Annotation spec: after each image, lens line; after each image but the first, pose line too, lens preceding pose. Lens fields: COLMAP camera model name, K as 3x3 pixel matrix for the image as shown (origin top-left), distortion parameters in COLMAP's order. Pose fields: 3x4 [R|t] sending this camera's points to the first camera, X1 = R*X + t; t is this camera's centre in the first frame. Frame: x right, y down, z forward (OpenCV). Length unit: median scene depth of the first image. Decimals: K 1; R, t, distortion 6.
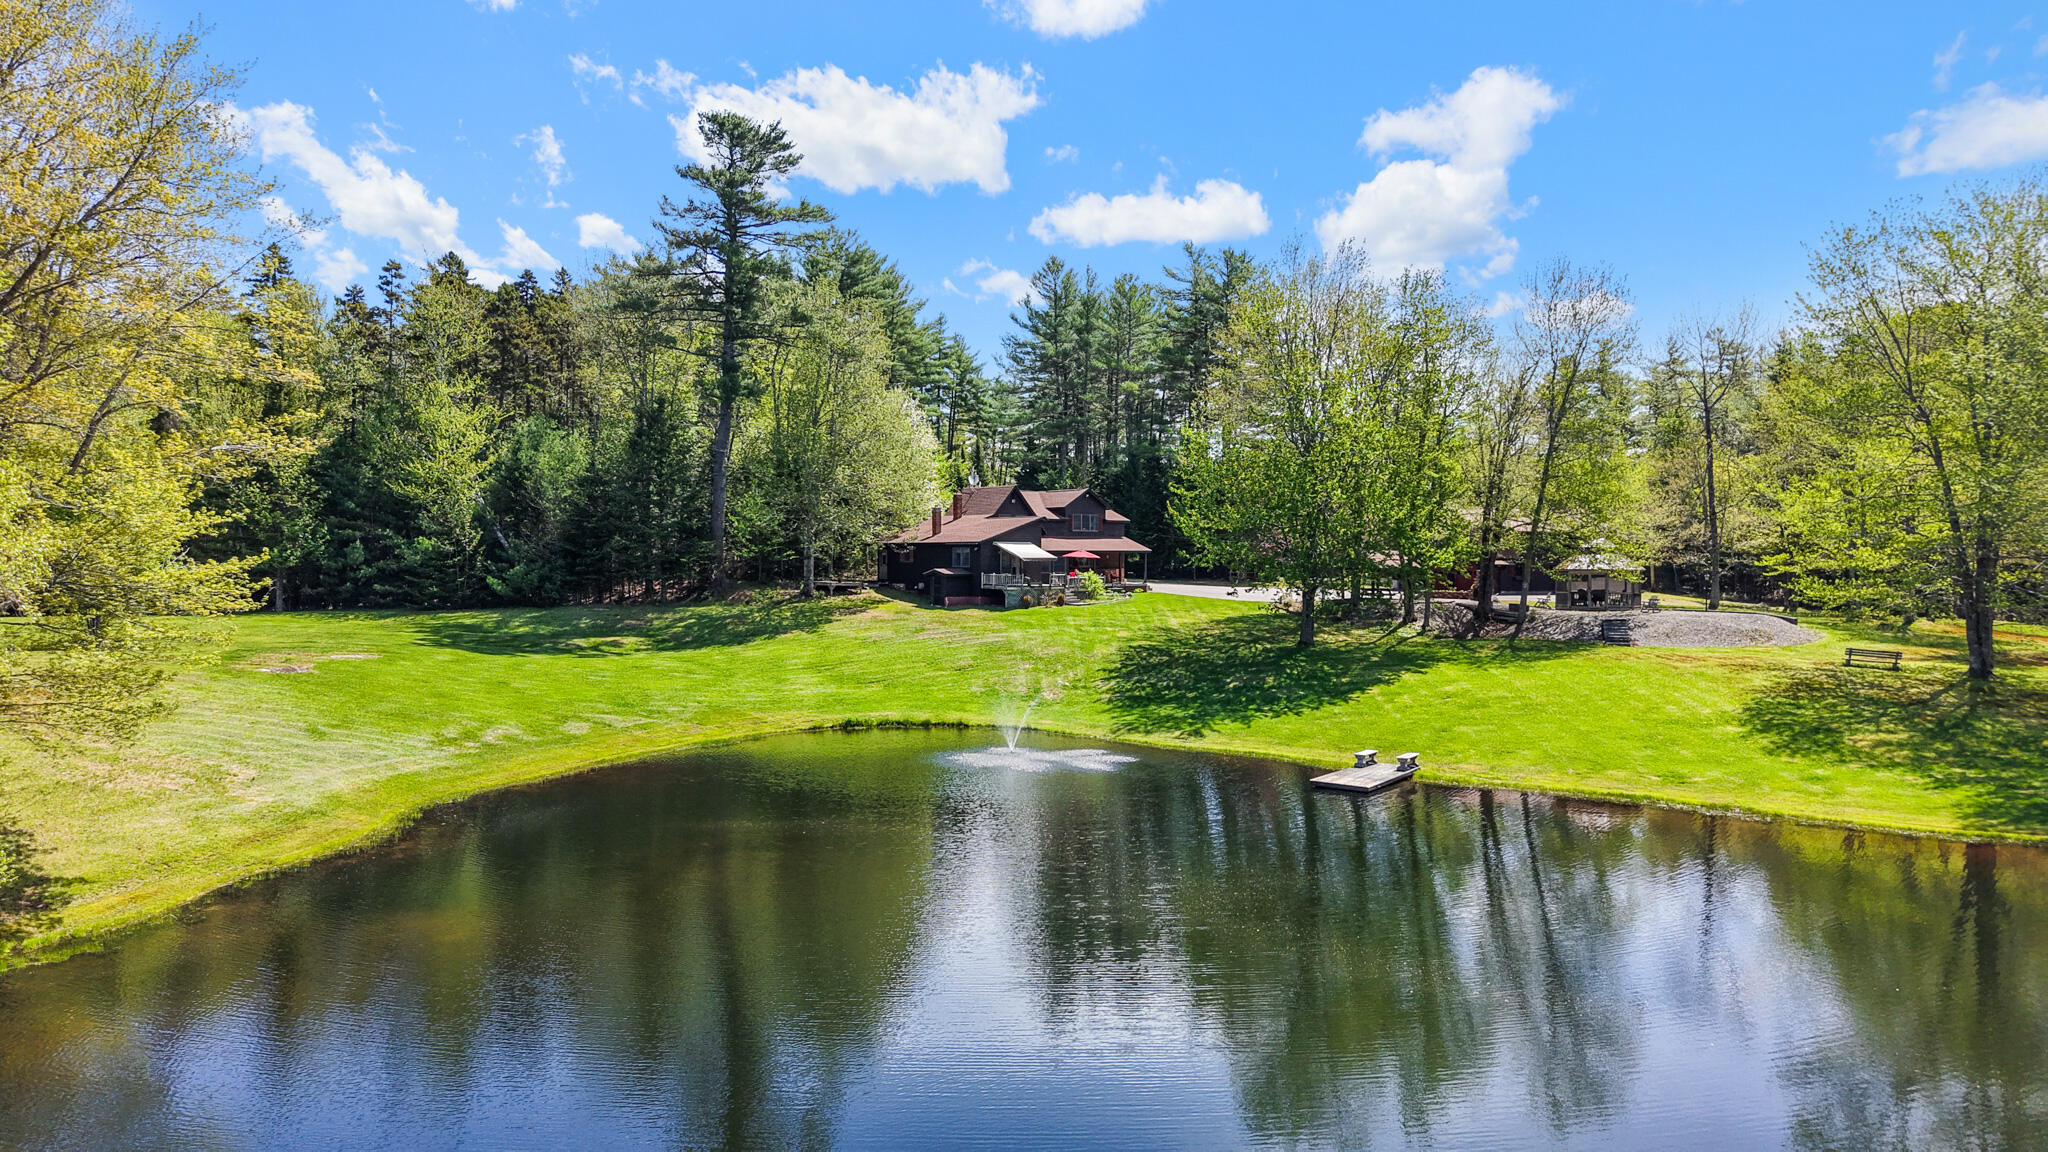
lens RADIAL K [[1383.8, 0, 1022.1], [0, 1383.8, 571.8], [0, 0, 1]] dist [0.007090, -0.003295]
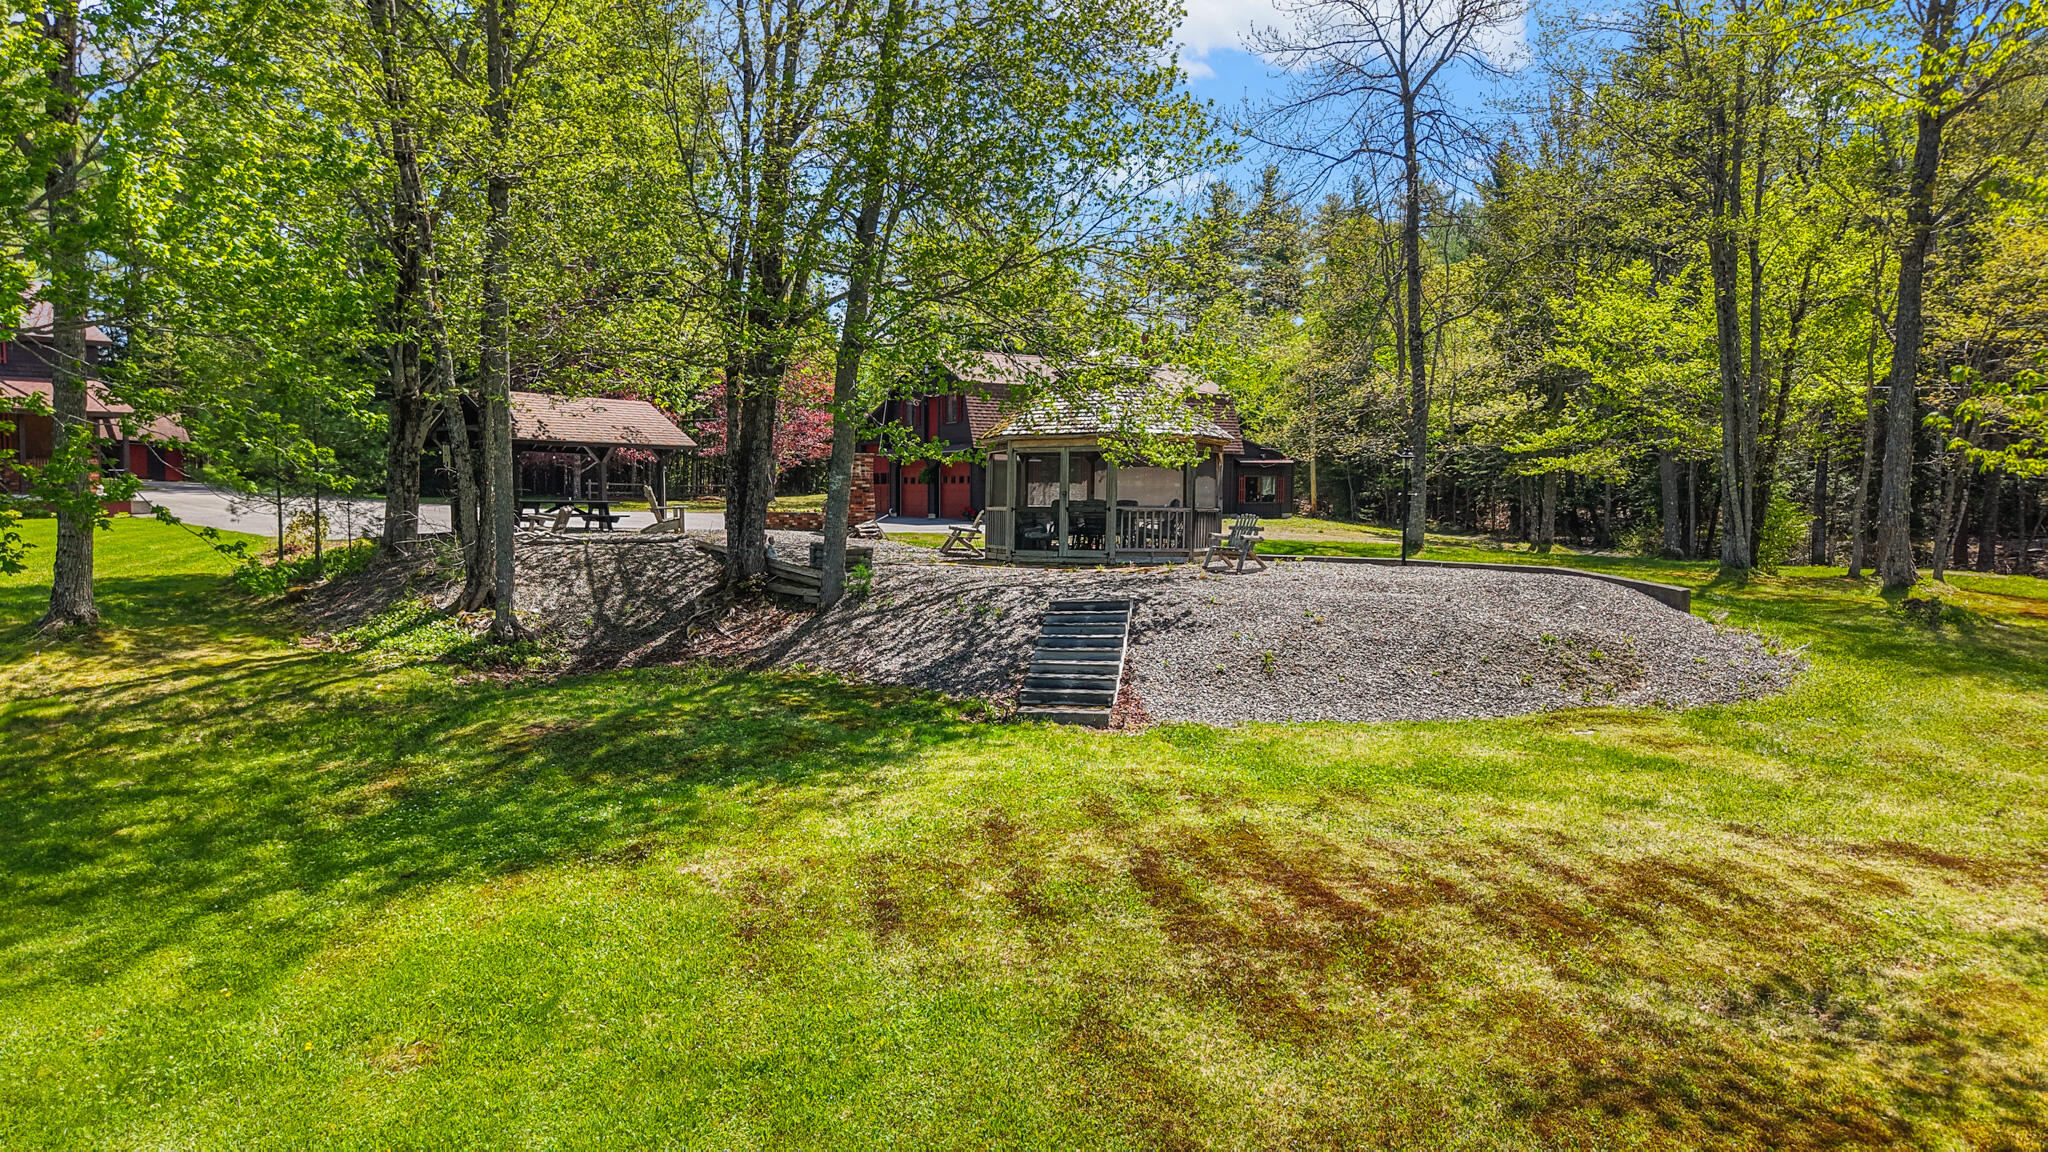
lens RADIAL K [[1383.8, 0, 1026.1], [0, 1383.8, 574.1], [0, 0, 1]] dist [0.007090, -0.003295]
pose [[0.980135, -0.009359, 0.198110, 0.359691], [-0.000027, 0.998879, 0.047326, 0.016148], [-0.198331, -0.046392, 0.979037, 0.734742]]
